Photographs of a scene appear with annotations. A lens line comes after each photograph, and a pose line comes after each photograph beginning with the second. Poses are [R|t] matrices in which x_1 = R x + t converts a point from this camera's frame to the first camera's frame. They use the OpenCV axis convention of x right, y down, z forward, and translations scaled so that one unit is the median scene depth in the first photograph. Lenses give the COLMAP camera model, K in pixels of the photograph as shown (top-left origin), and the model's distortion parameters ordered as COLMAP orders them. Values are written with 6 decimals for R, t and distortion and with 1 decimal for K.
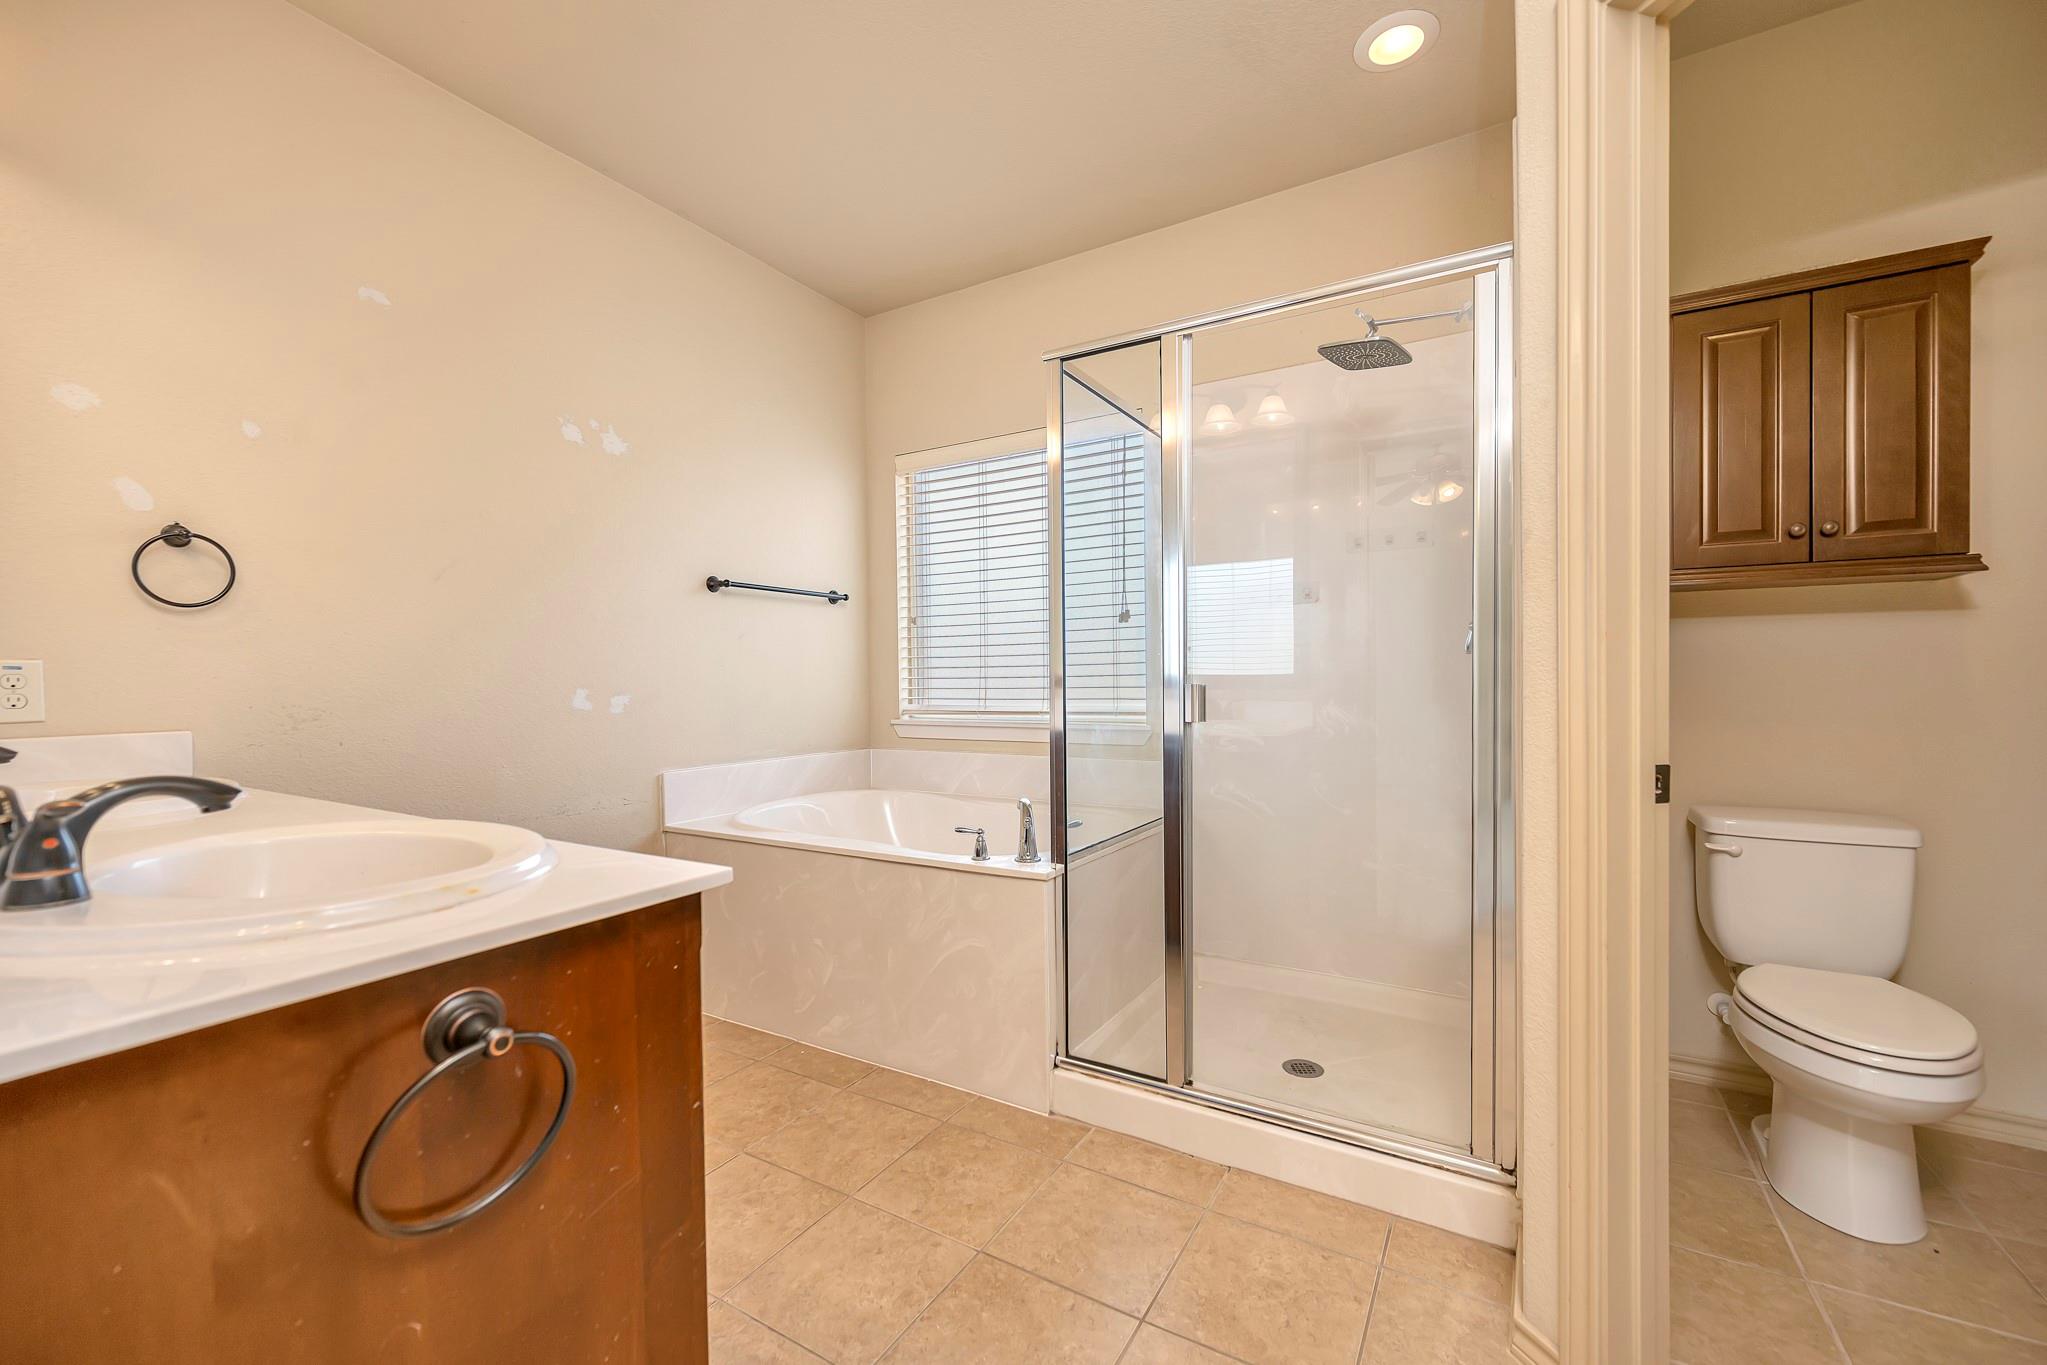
lens RADIAL K [[822.8, 0, 1023.5], [0, 822.8, 670.8], [0, 0, 1]] dist [0.001319, -0.000046]
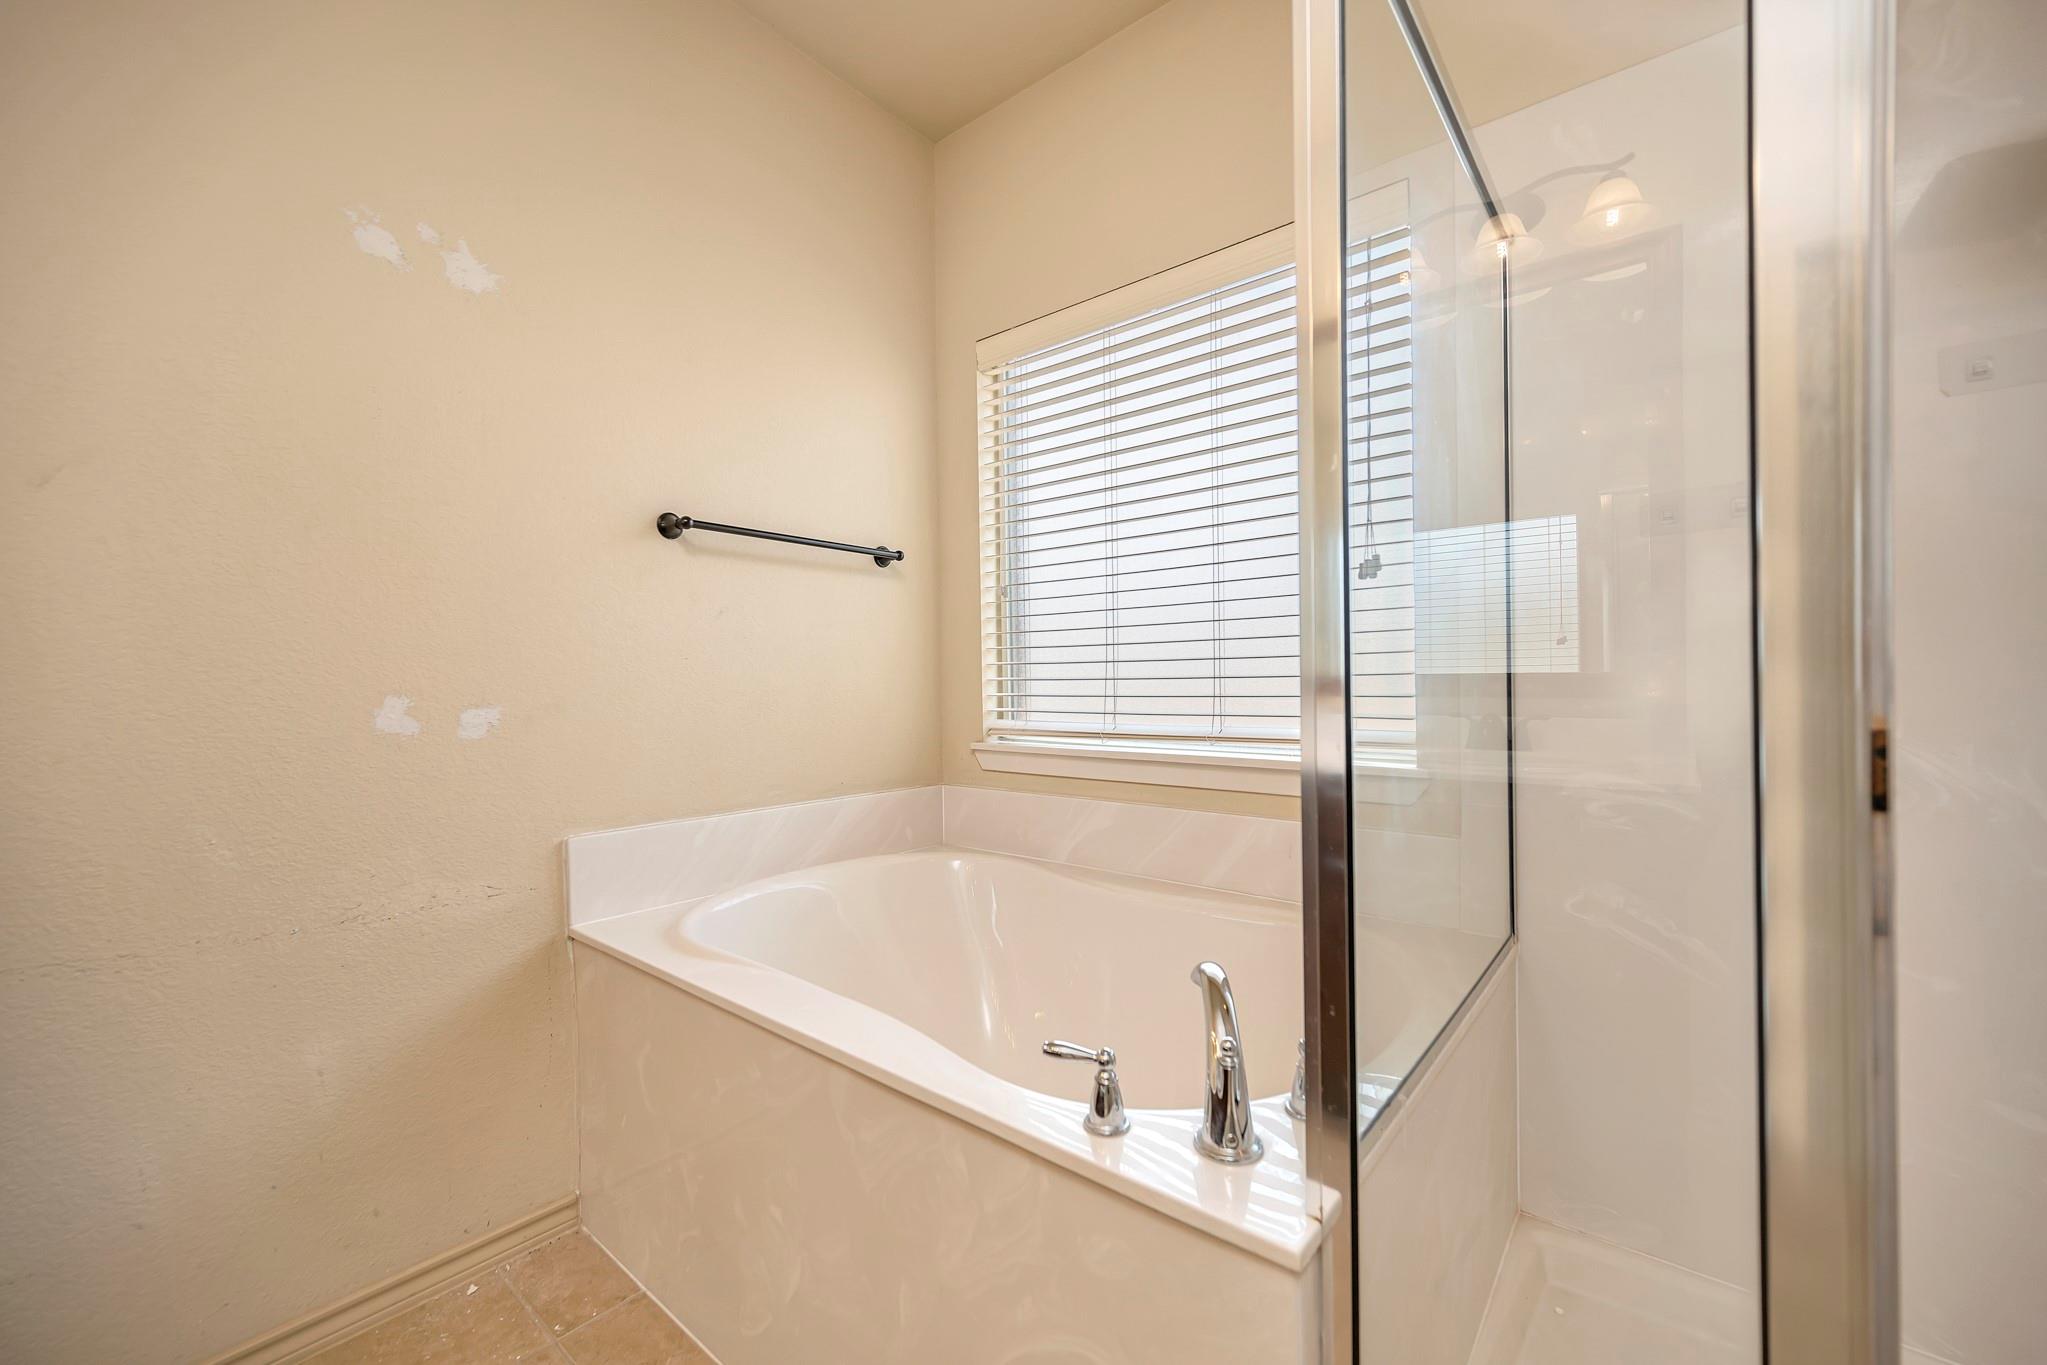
lens RADIAL K [[822.8, 0, 1023.5], [0, 822.8, 670.8], [0, 0, 1]] dist [0.001319, -0.000046]
pose [[0.988016, -0.001003, -0.154348, -0.018818], [0.000105, 0.999983, -0.005829, 0.005643], [0.154351, 0.005743, 0.987999, 0.379272]]
